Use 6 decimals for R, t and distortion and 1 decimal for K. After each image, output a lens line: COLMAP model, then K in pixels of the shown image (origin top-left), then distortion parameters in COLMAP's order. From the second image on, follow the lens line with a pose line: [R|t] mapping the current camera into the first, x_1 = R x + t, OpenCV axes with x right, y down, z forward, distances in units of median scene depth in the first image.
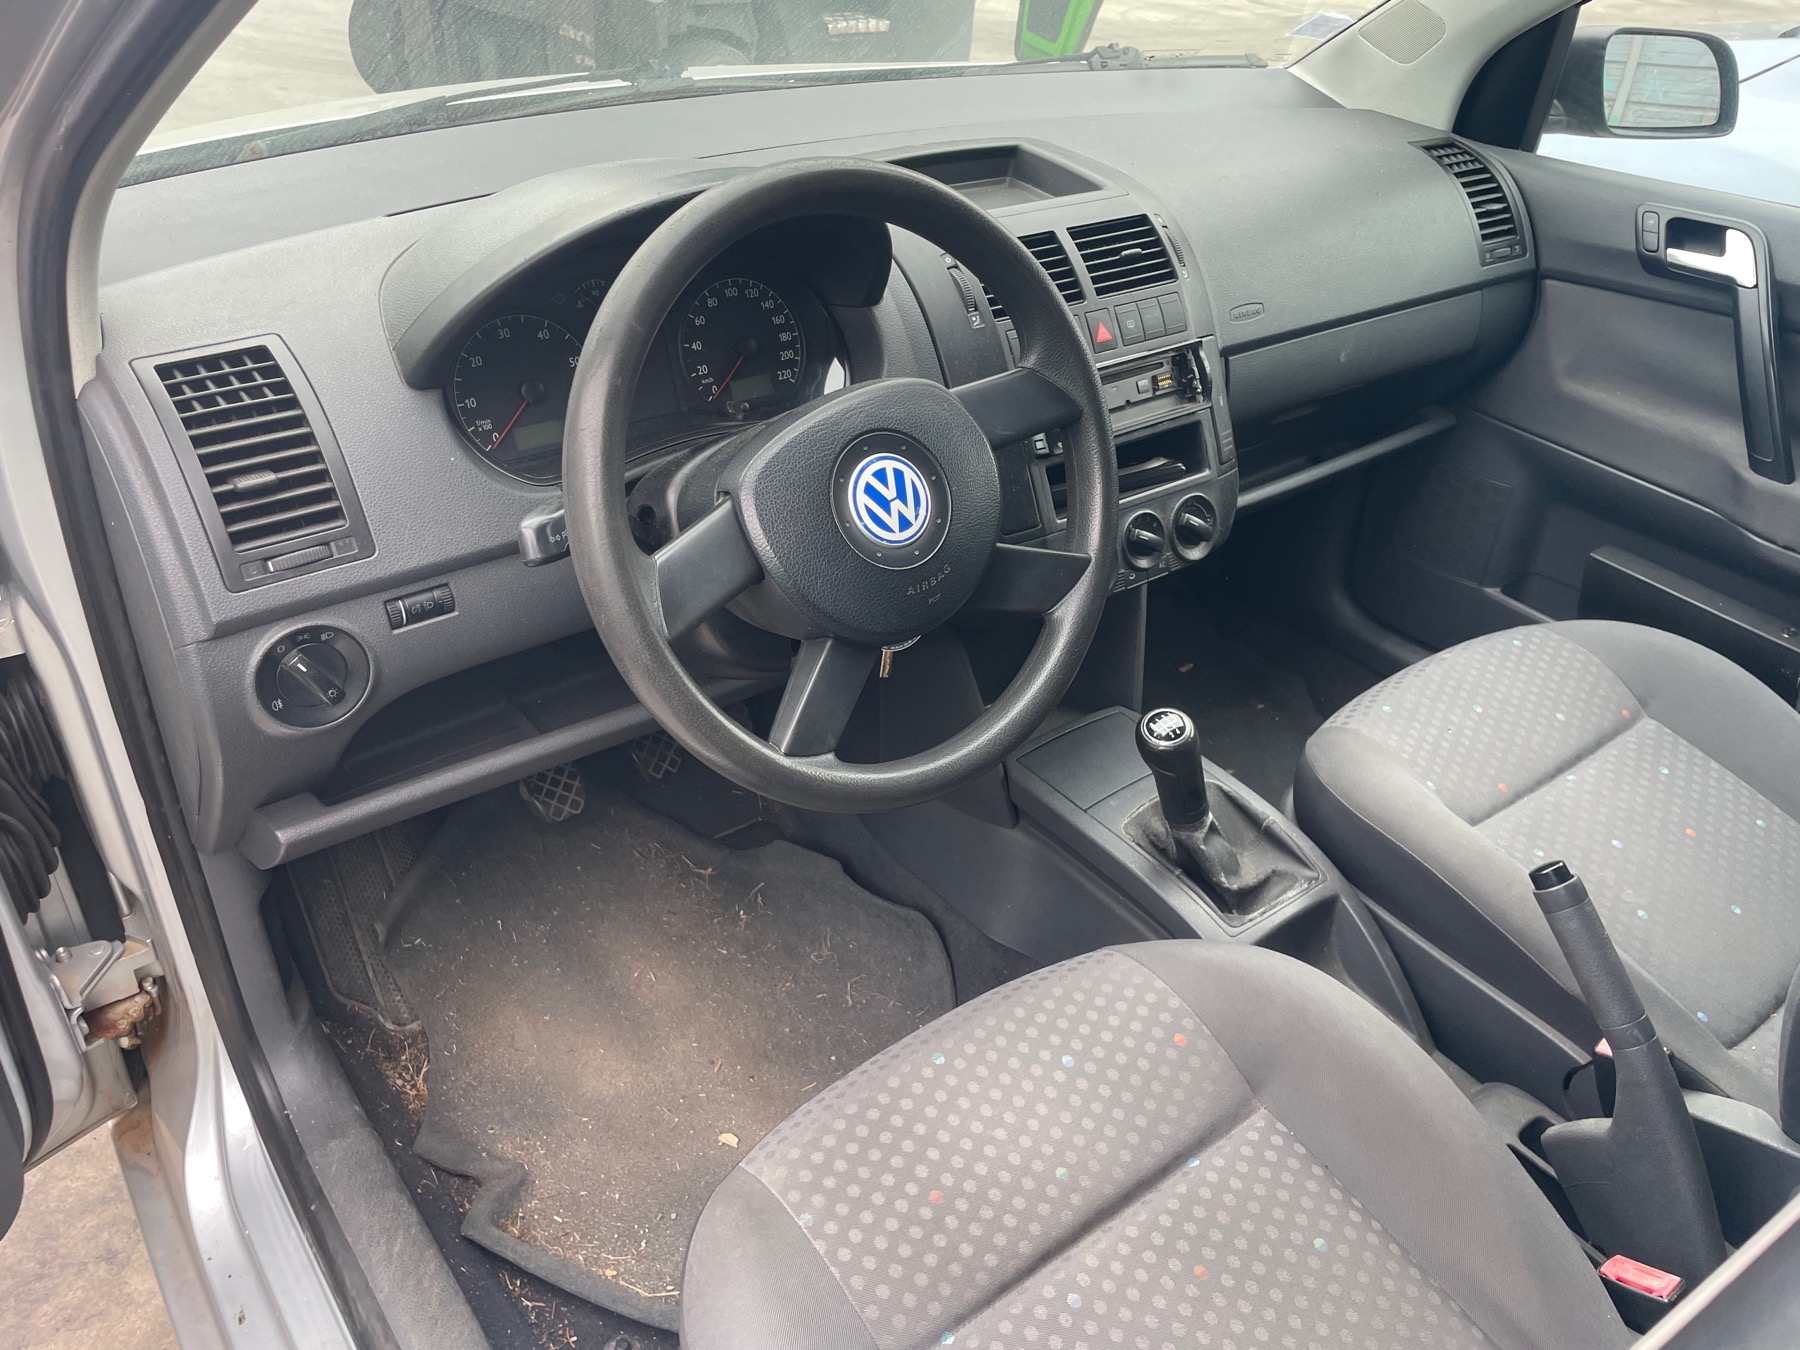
lens RADIAL K [[1361.2, 0, 907.1], [0, 1361.2, 682.0], [0, 0, 1]] dist [0.078128, -0.105208]
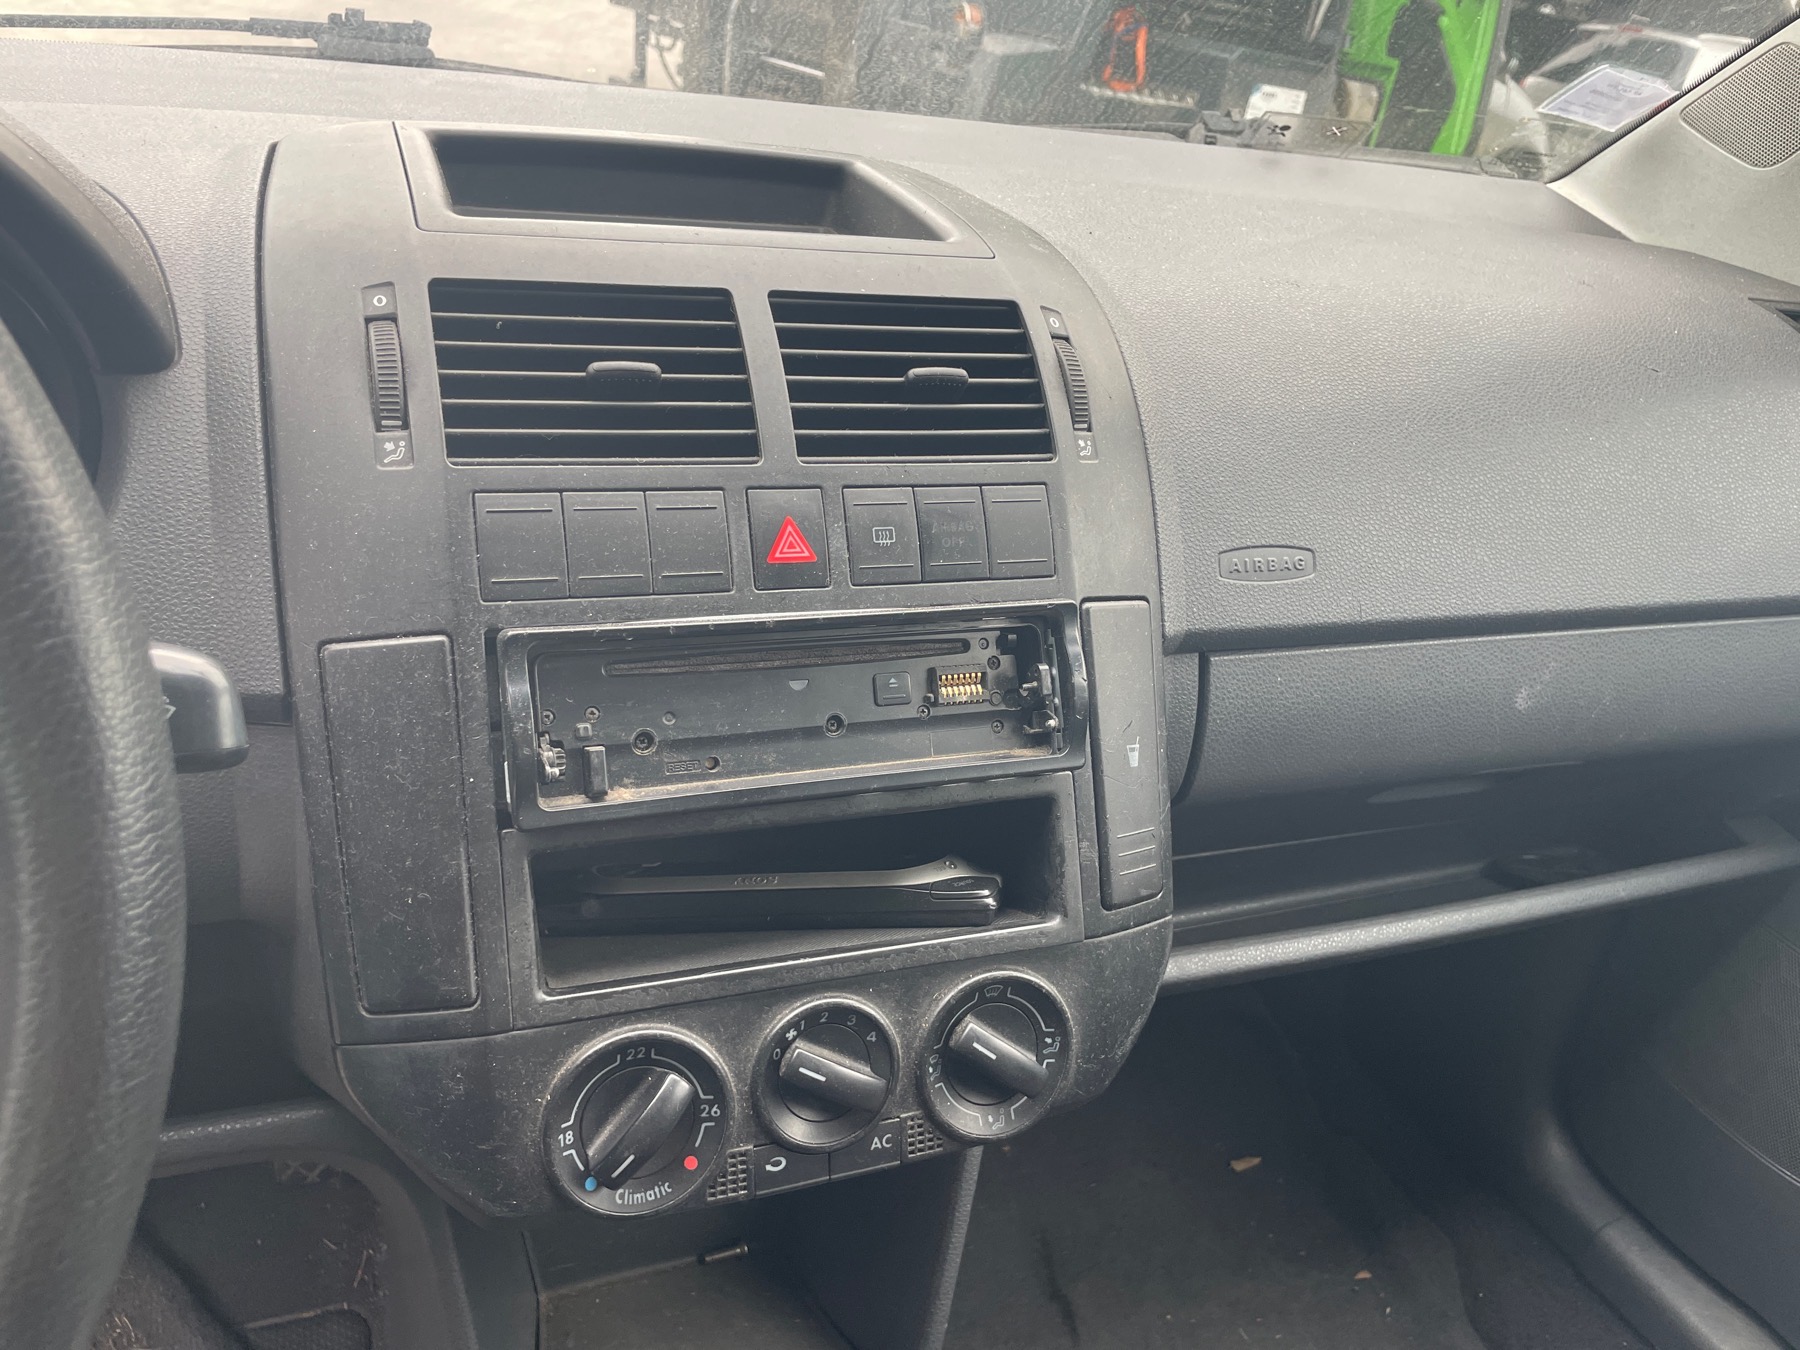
lens RADIAL K [[1364.0, 0, 884.4], [0, 1364.0, 665.6], [0, 0, 1]] dist [0.079250, -0.108404]
pose [[0.955671, 0.173212, -0.238097, 0.258577], [-0.209137, 0.968547, -0.134830, -0.165112], [0.207254, 0.178648, 0.961837, 0.601789]]
